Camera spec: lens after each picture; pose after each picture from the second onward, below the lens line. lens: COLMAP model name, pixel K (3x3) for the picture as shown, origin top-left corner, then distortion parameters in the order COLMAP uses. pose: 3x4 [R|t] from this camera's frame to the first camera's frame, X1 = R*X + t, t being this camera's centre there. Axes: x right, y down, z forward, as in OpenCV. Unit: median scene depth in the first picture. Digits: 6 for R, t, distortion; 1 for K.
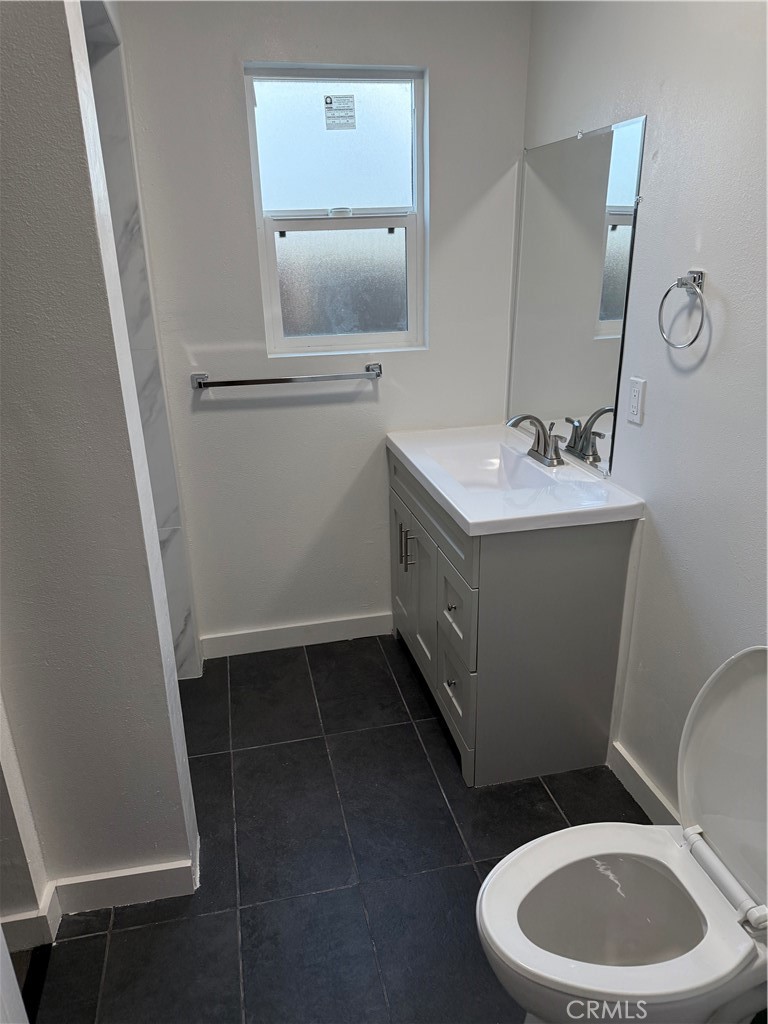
lens RADIAL K [[709.7, 0, 384.0], [0, 709.7, 512.0], [0, 0, 1]] dist [0.102393, -0.000166]
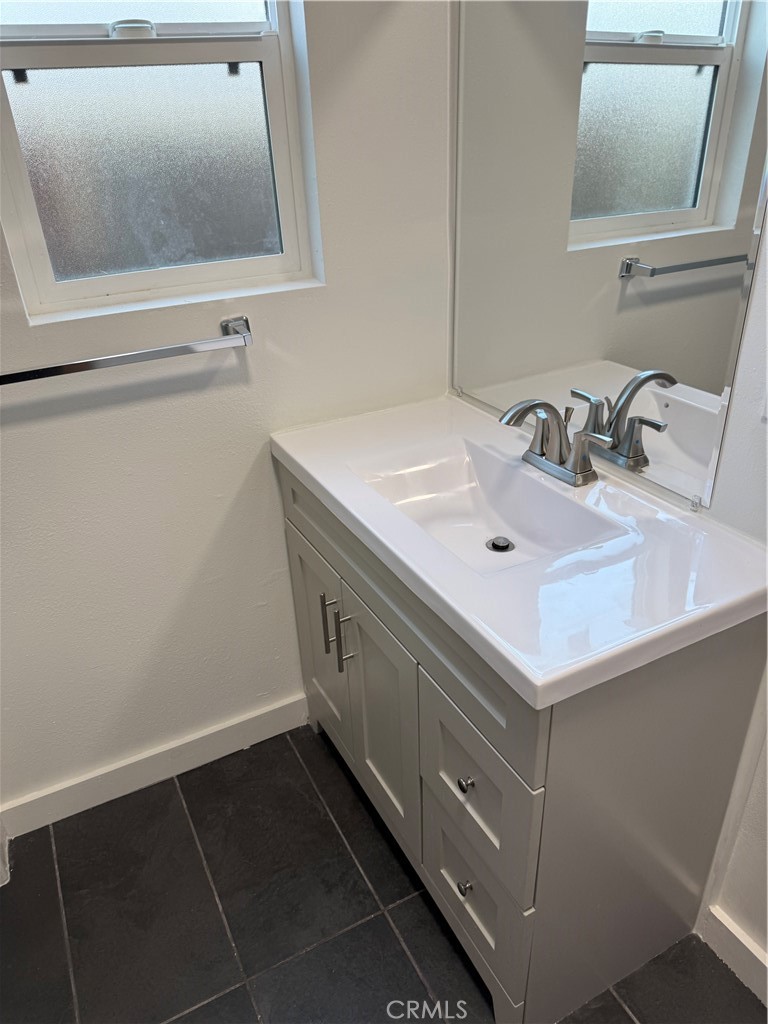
lens RADIAL K [[721.5, 0, 384.0], [0, 721.5, 512.0], [0, 0, 1]] dist [0.032918, -0.037715]
pose [[0.965997, -0.138175, 0.218536, -0.046847], [0.109315, 0.984227, 0.139098, -0.125367], [-0.234309, -0.110479, 0.965864, 0.408267]]
